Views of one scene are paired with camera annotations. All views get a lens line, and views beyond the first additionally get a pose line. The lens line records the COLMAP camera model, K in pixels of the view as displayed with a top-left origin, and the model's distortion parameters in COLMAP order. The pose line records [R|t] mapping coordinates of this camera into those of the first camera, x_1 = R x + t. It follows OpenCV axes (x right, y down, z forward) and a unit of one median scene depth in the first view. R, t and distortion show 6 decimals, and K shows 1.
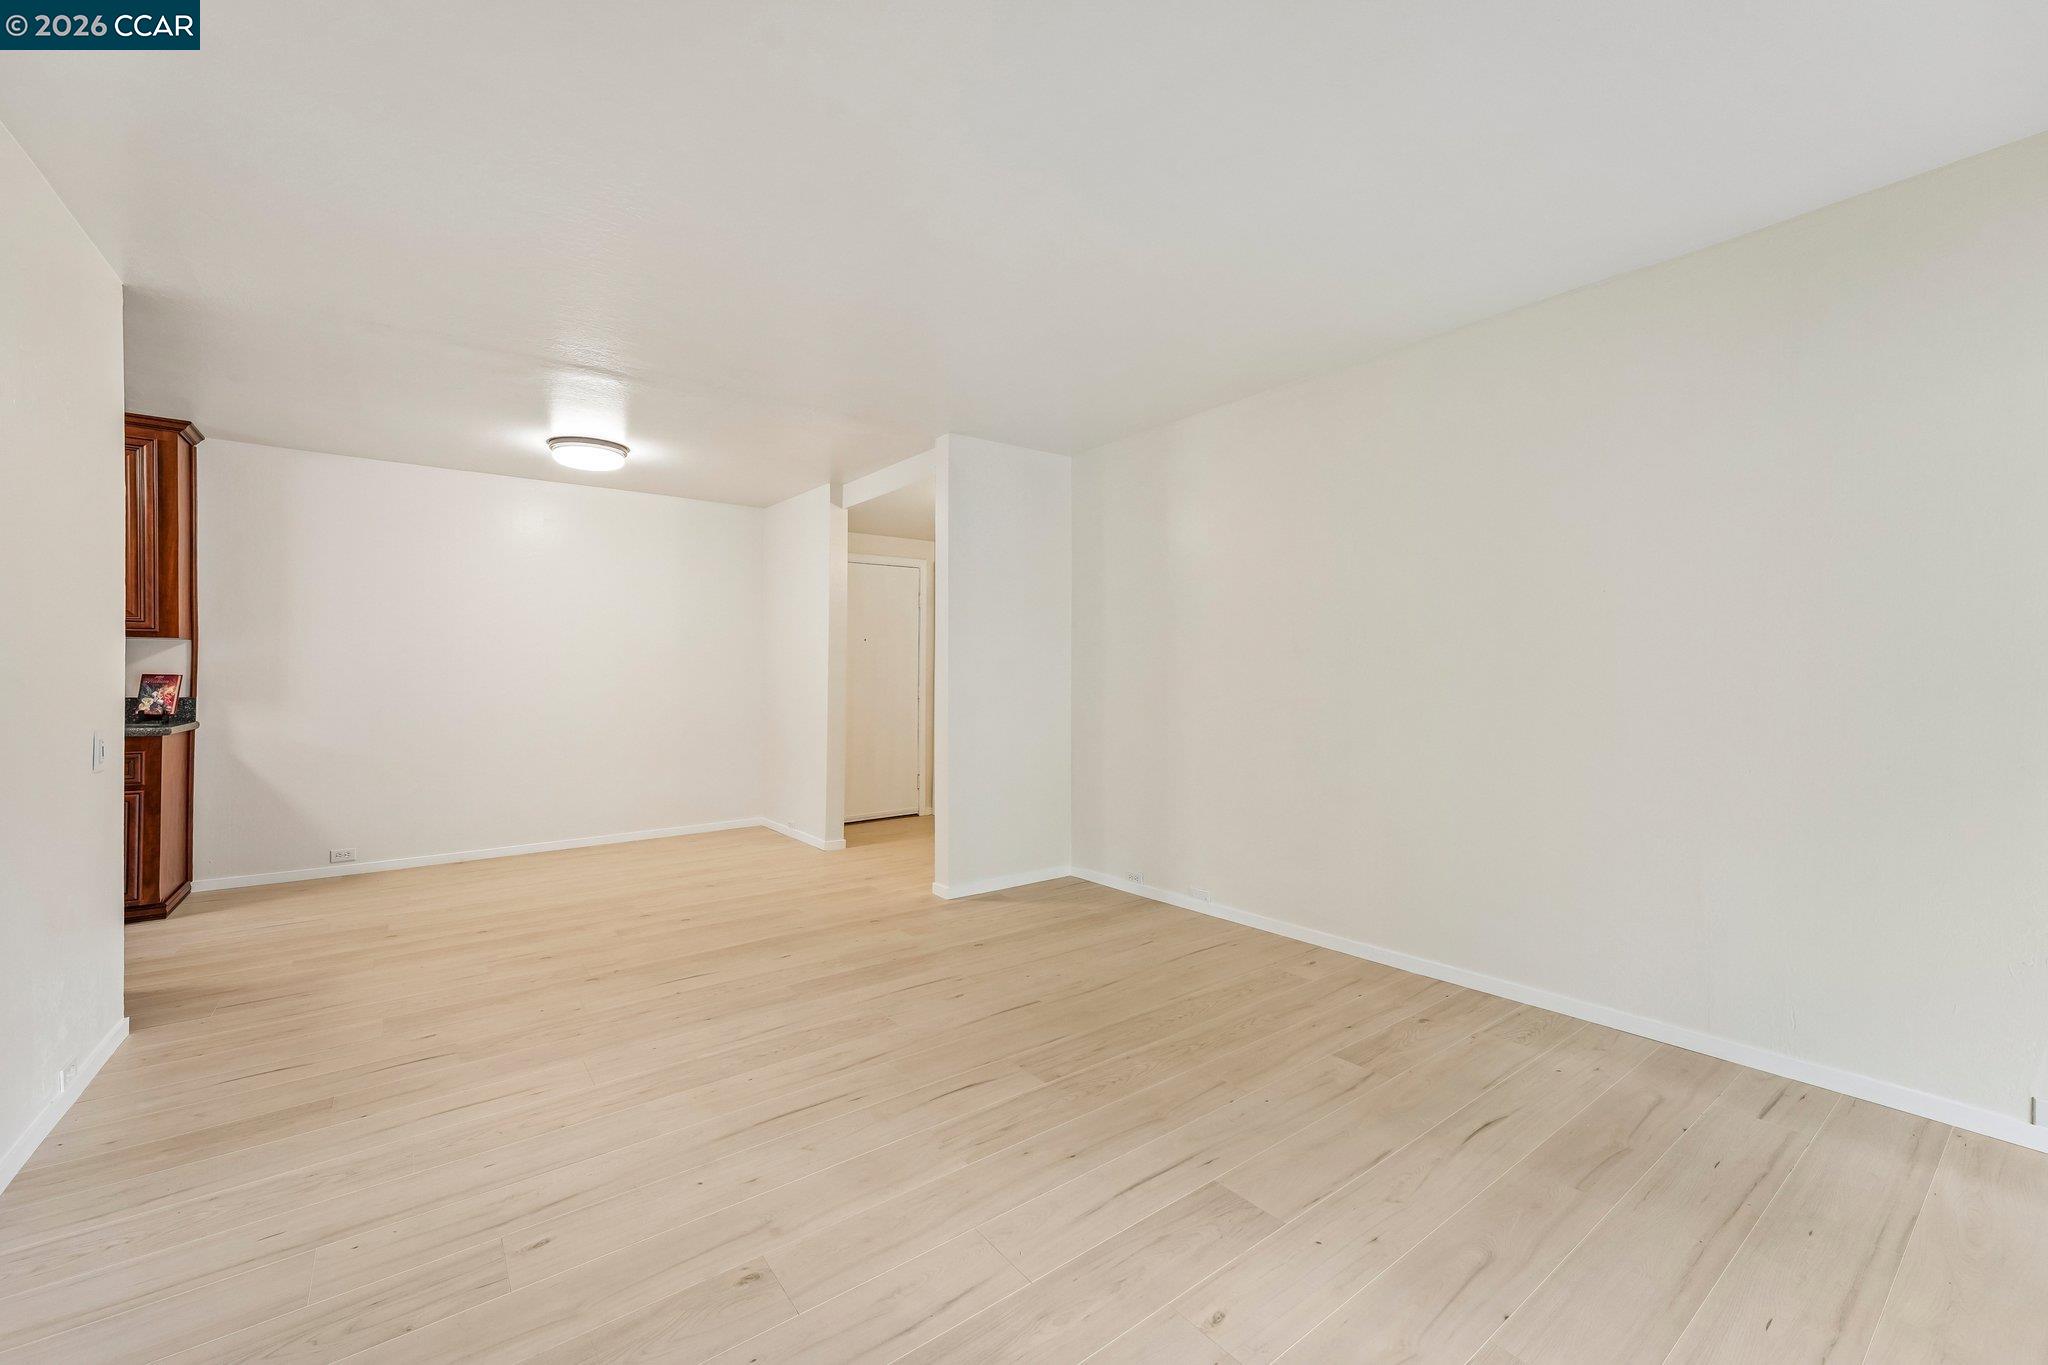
lens RADIAL K [[820.7, 0, 1001.9], [0, 820.7, 667.4], [0, 0, 1]] dist [0.006307, -0.000001]
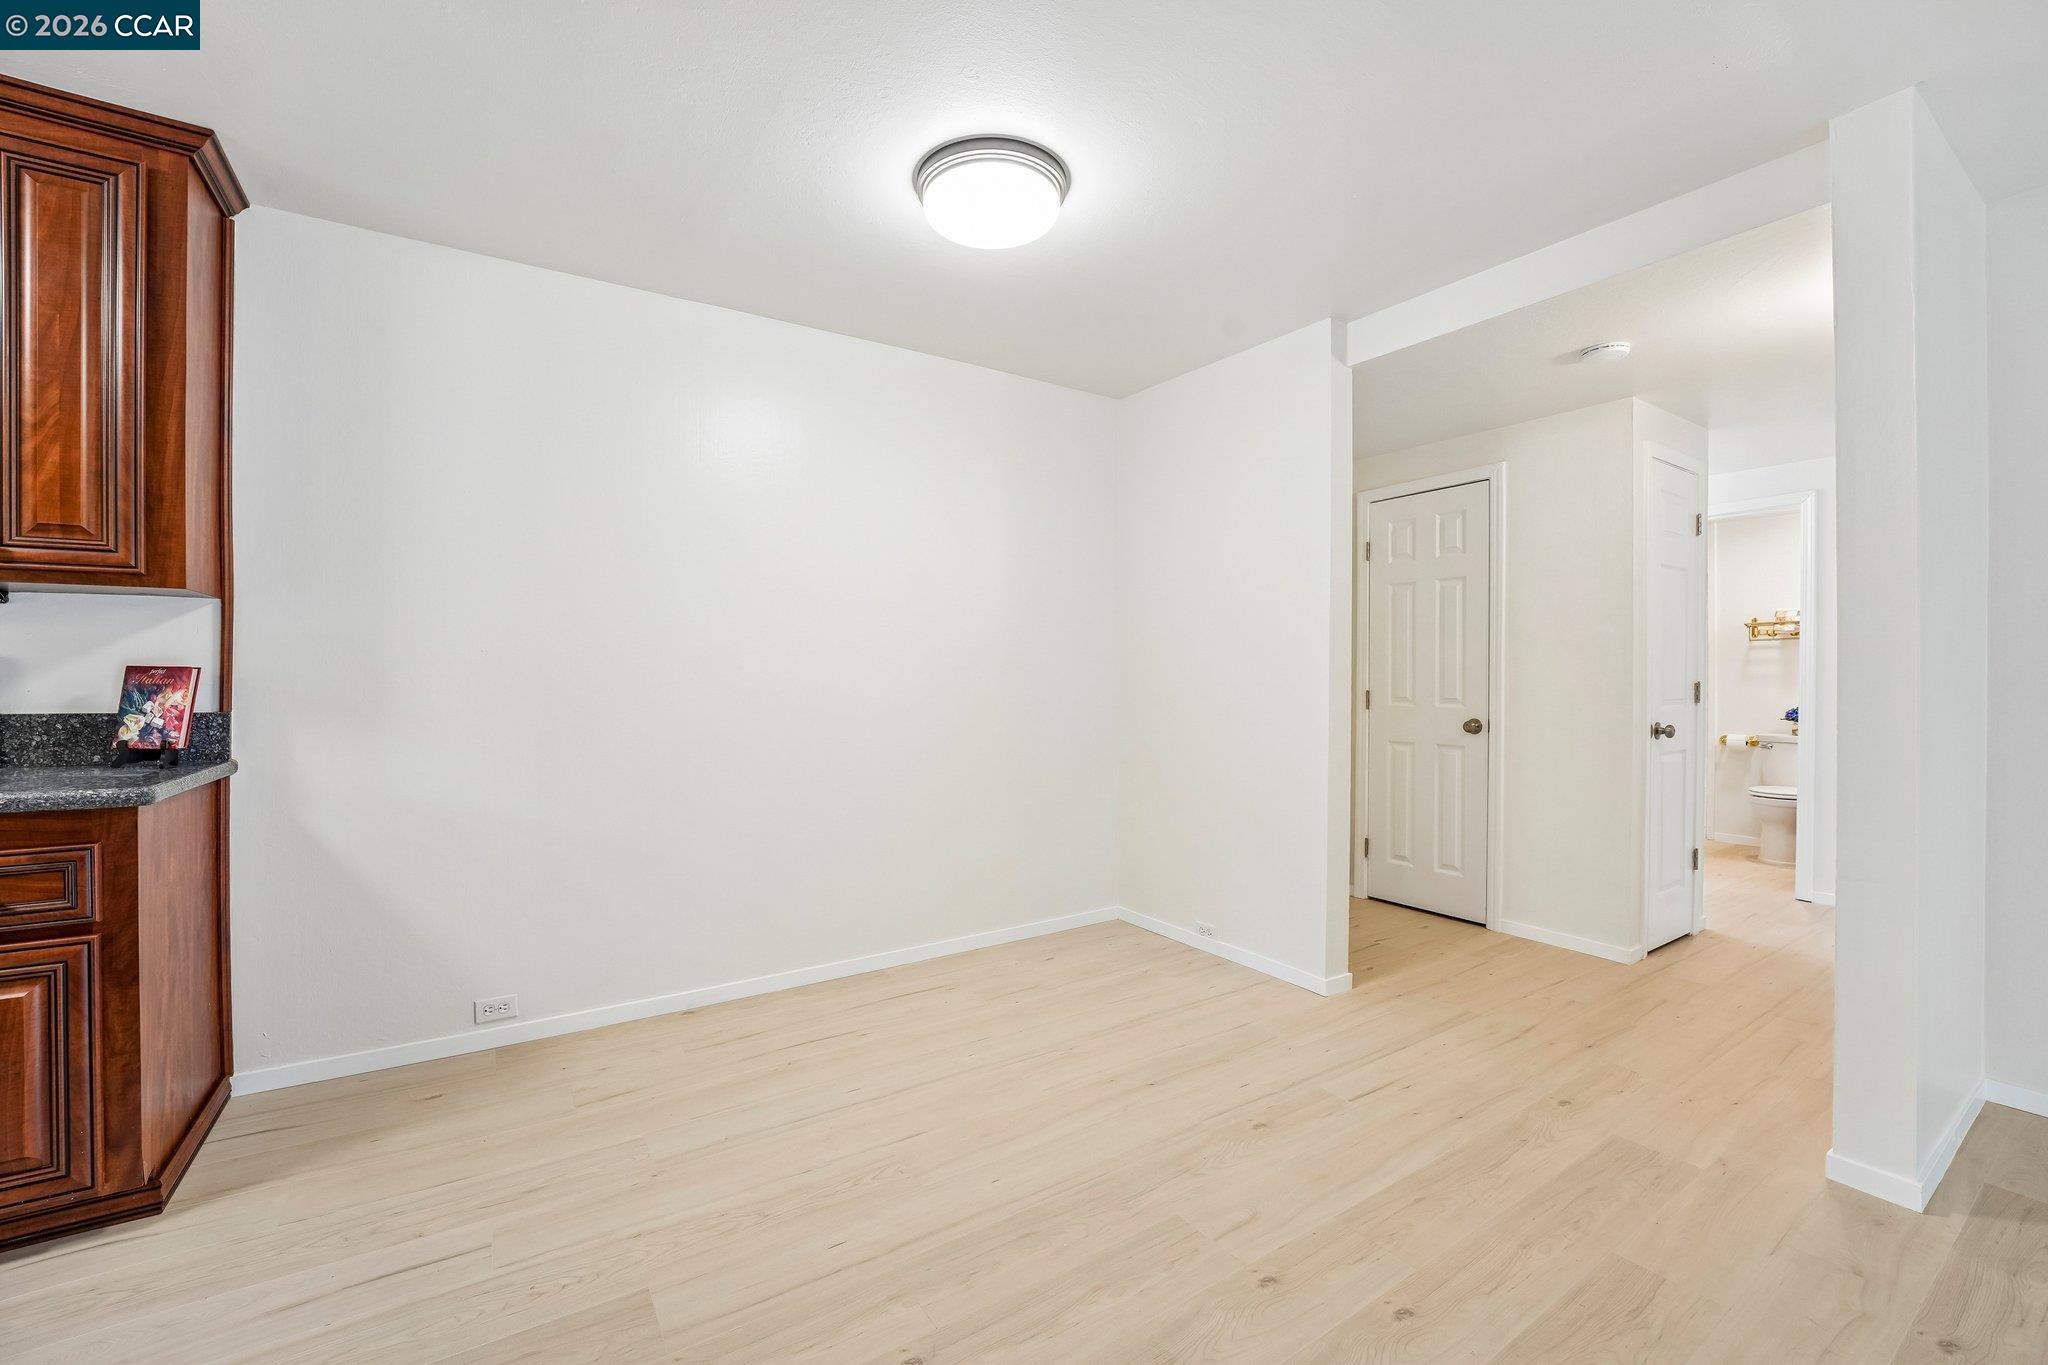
lens RADIAL K [[821.0, 0, 1003.6], [0, 821.0, 682.2], [0, 0, 1]] dist [-0.024132, 0.000560]
pose [[0.997840, 0.003912, -0.065572, -0.521633], [-0.002915, 0.999879, 0.015292, 0.009714], [0.065624, -0.015068, 0.997731, 0.597510]]
